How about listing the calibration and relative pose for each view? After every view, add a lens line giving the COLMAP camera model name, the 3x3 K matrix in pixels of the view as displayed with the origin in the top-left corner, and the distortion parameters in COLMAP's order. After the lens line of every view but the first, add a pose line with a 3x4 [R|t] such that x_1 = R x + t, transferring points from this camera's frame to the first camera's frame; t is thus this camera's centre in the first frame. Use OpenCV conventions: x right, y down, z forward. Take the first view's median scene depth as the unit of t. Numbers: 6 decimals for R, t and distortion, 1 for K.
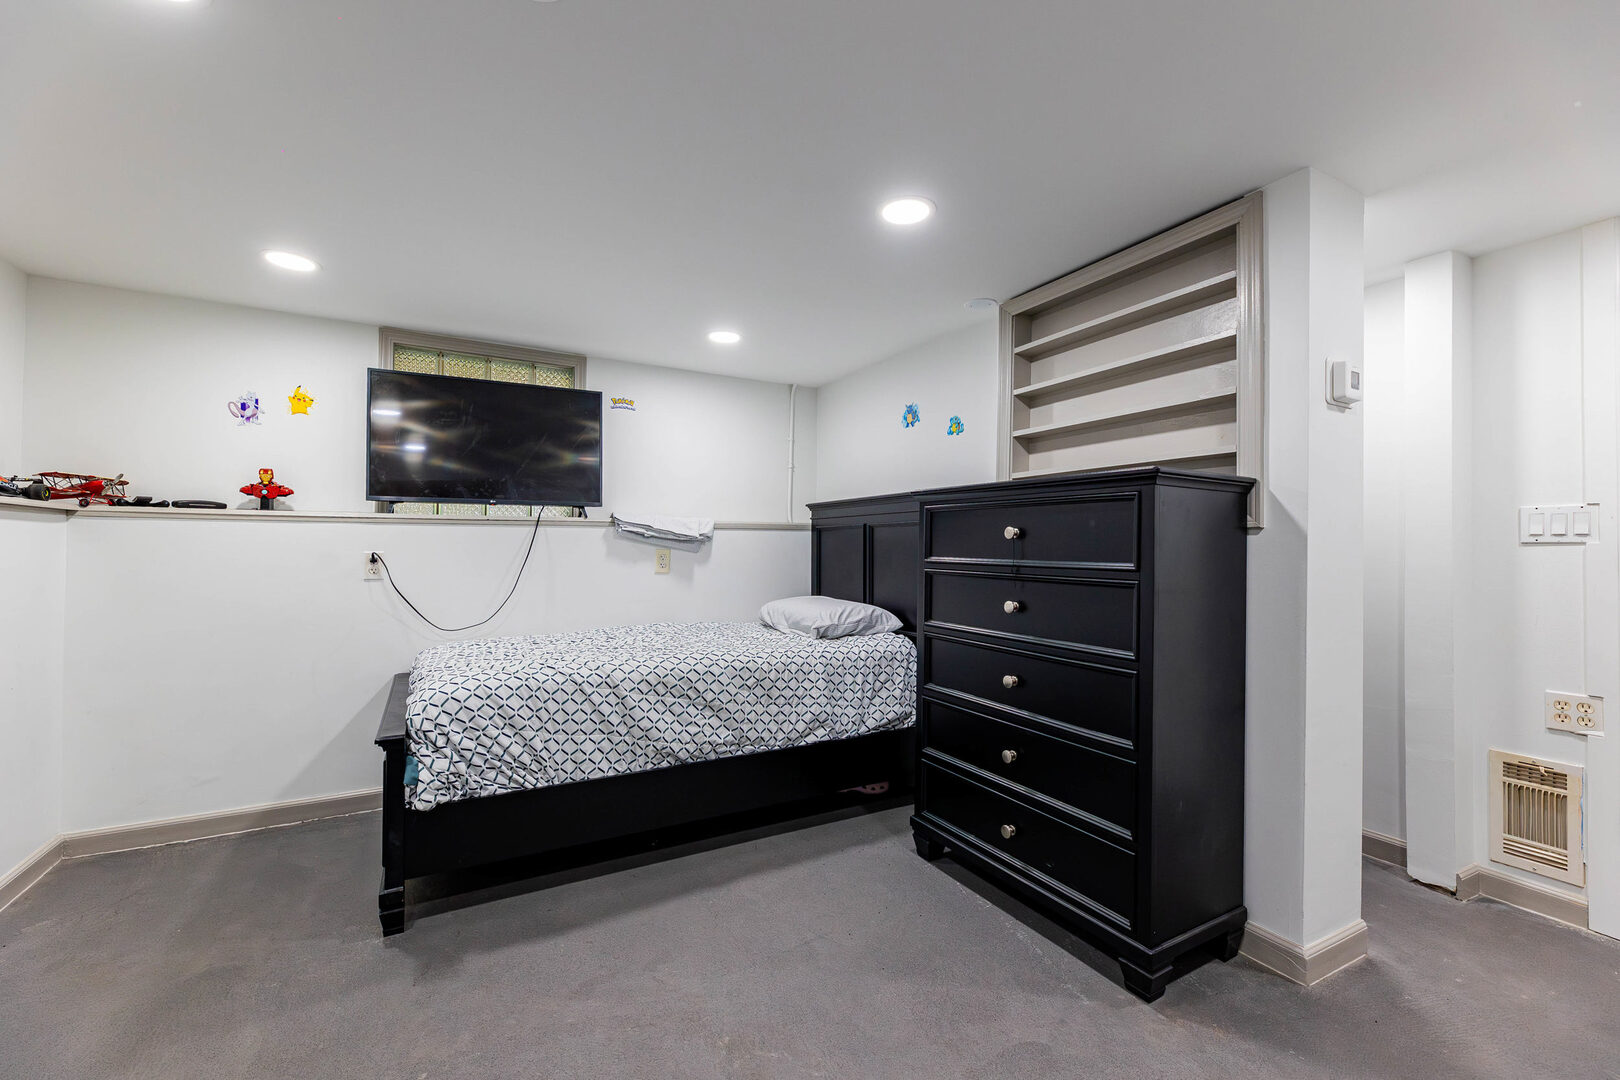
lens RADIAL K [[658.7, 0, 803.0], [0, 658.7, 537.8], [0, 0, 1]] dist [0.003737, -0.000916]
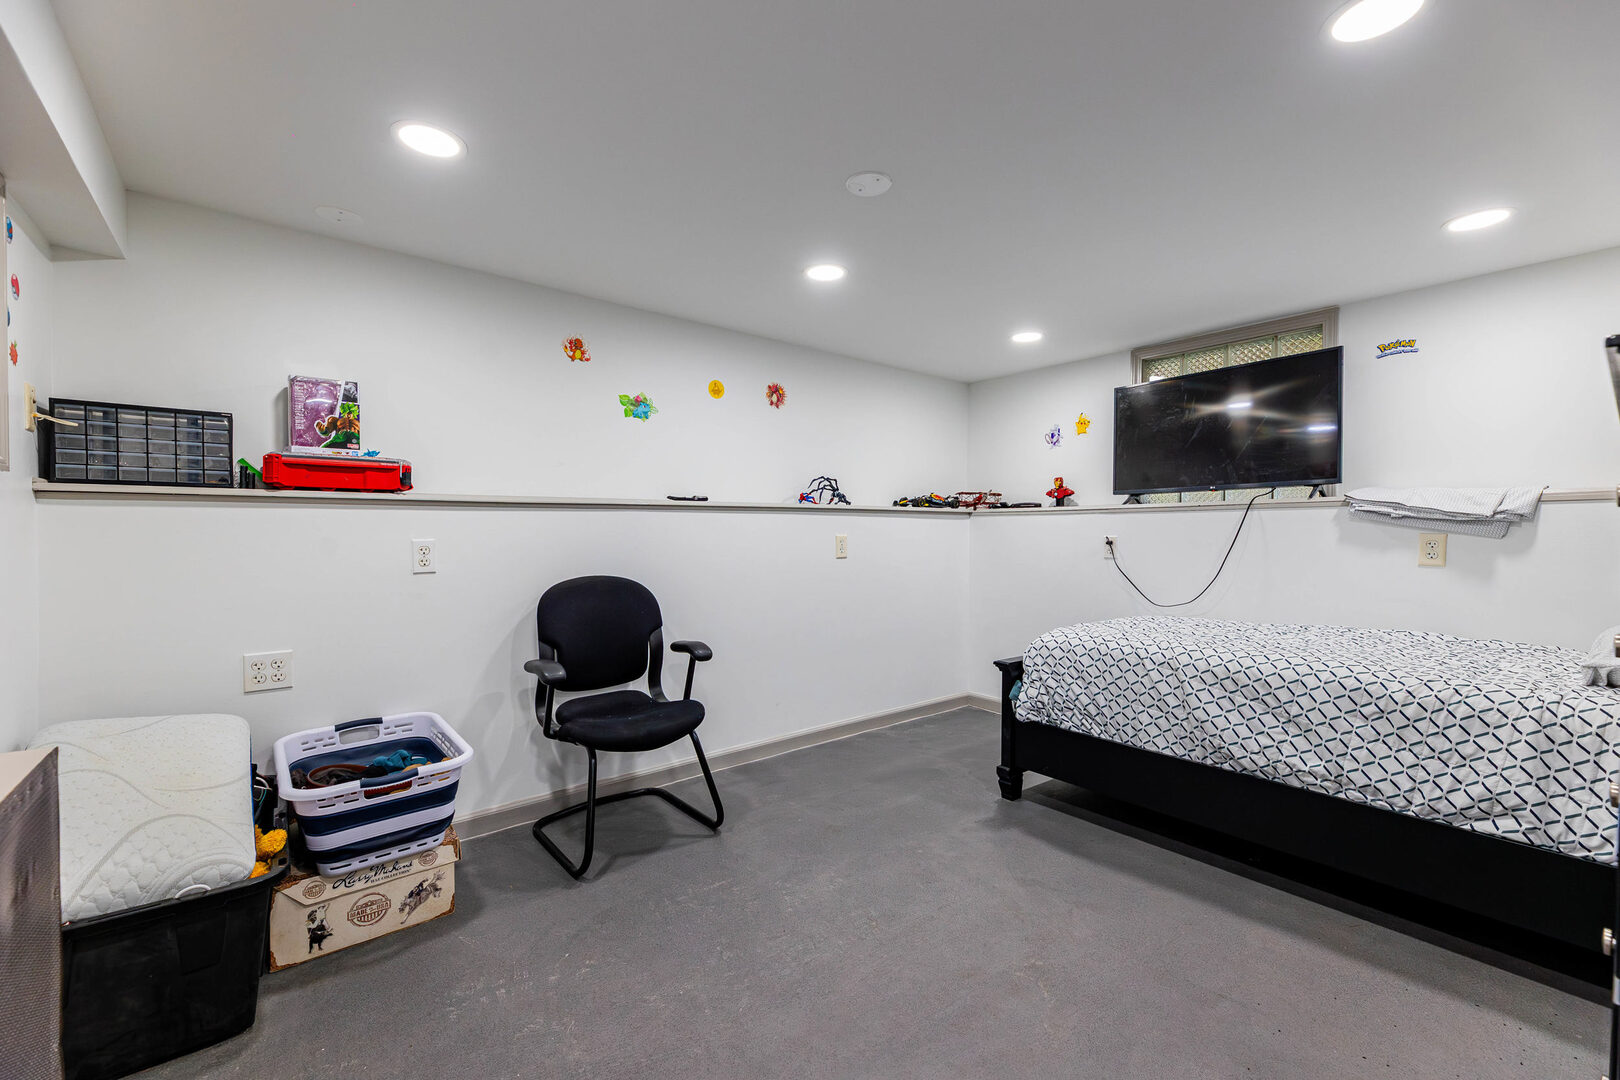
lens RADIAL K [[658.7, 0, 803.0], [0, 658.7, 537.8], [0, 0, 1]] dist [0.003737, -0.000916]
pose [[0.165762, 0.002610, -0.986162, 0.550990], [0.015192, 0.999871, 0.005200, 0.010236], [0.986049, -0.015844, 0.165701, 0.248279]]
